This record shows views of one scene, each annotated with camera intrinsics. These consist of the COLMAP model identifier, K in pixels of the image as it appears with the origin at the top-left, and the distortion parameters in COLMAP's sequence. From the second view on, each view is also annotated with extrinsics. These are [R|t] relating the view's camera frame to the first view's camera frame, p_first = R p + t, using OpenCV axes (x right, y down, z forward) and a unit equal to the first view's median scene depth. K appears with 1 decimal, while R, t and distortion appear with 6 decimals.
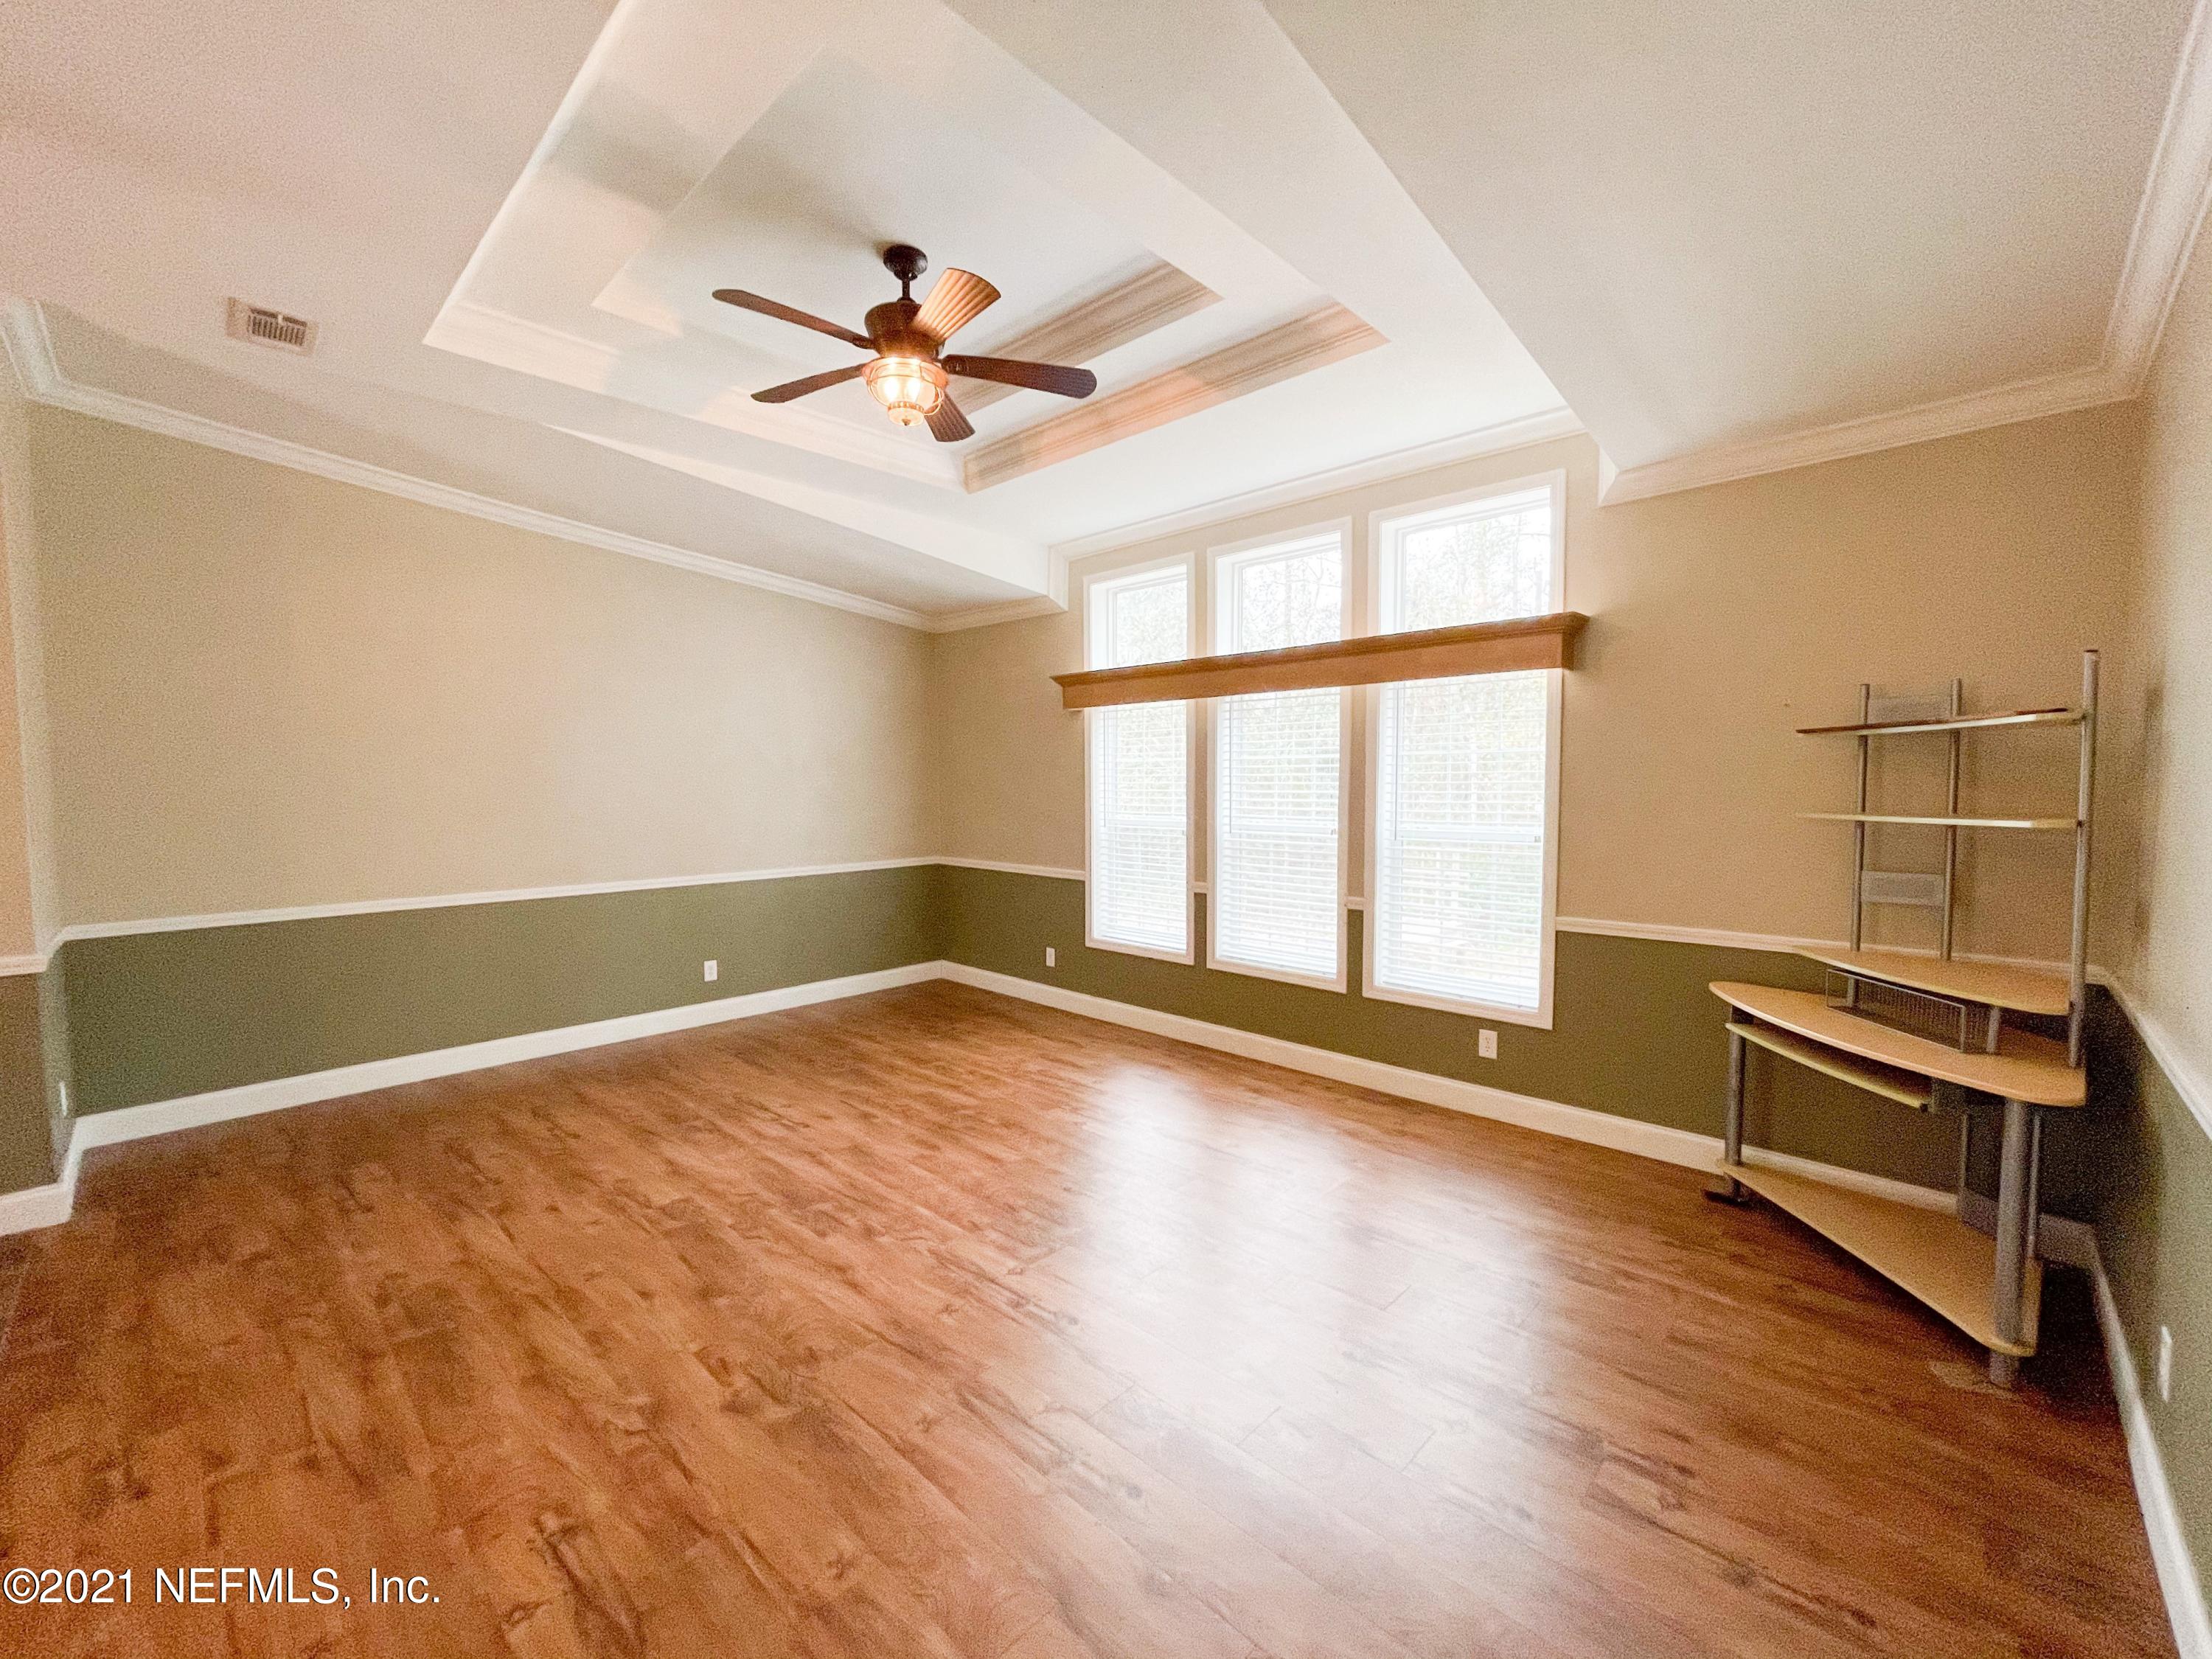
lens RADIAL K [[897.5, 0, 1114.5], [0, 897.5, 829.0], [0, 0, 1]] dist [0.001885, -0.000438]
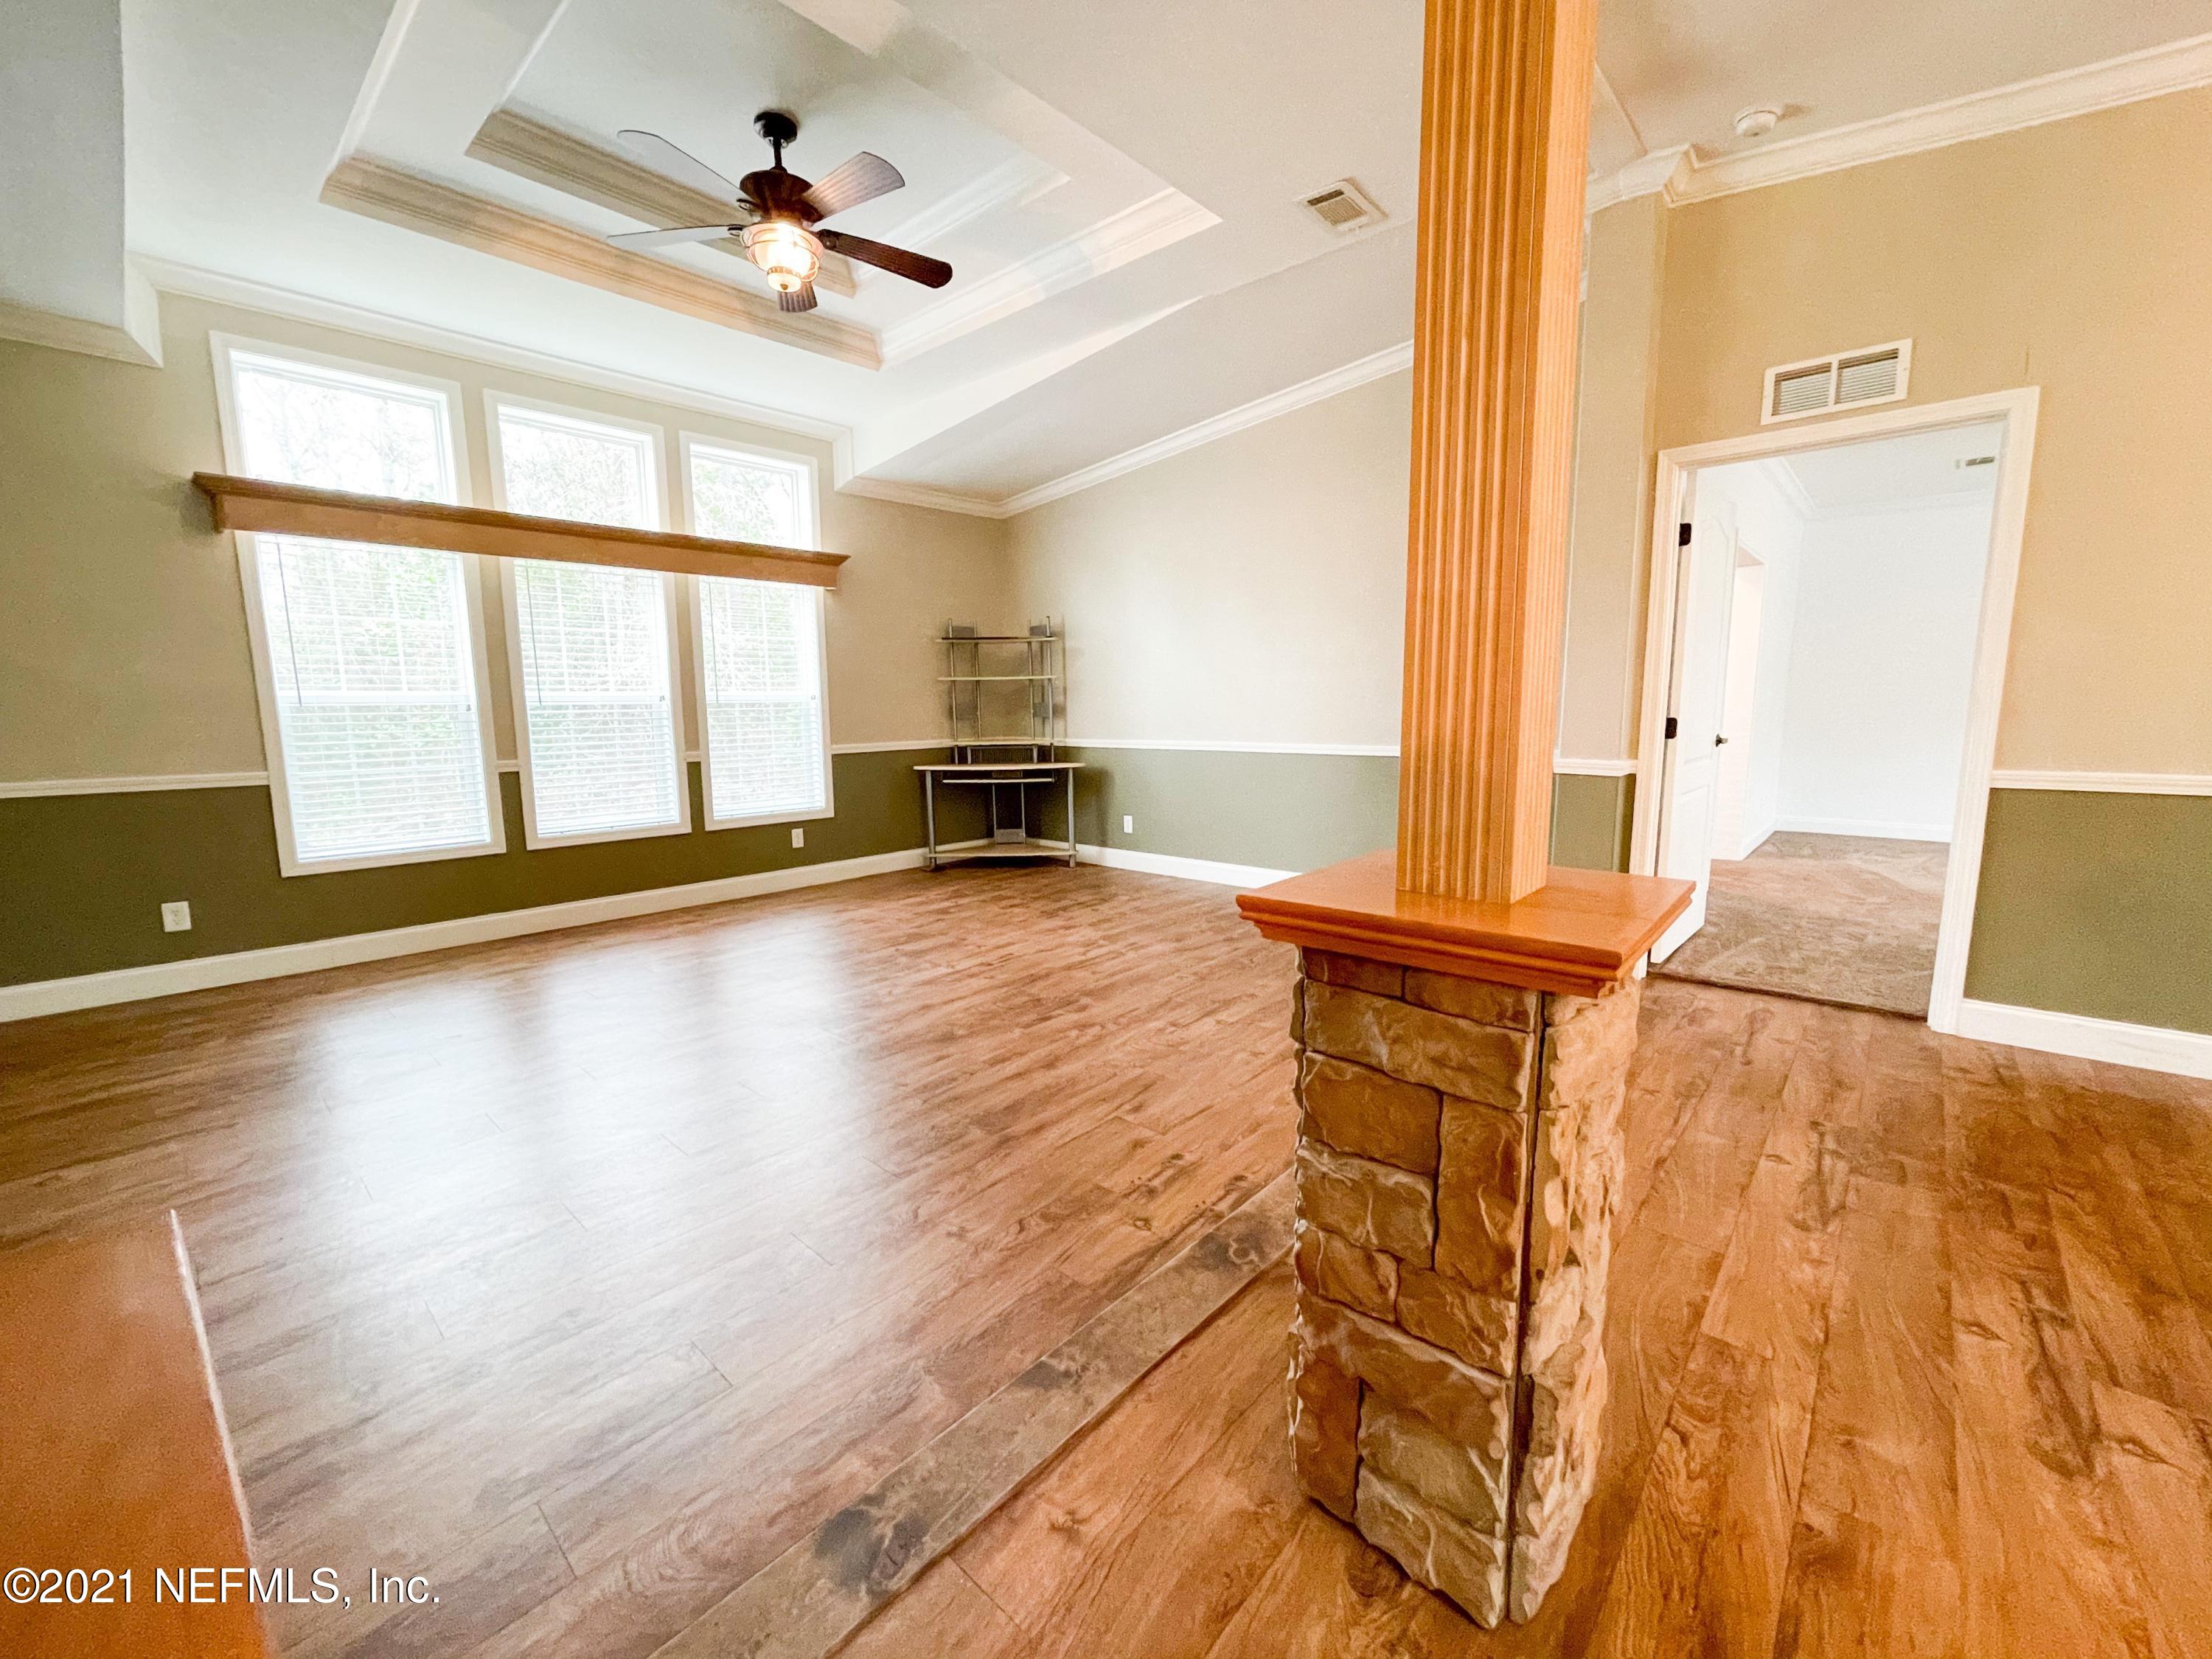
lens RADIAL K [[897.5, 0, 1101.7], [0, 897.5, 837.2], [0, 0, 1]] dist [0.001885, -0.000438]
pose [[-0.020205, -0.146561, 0.988995, -1.015151], [0.061225, 0.987159, 0.147540, 0.046293], [-0.997919, 0.063532, -0.010972, 0.486442]]
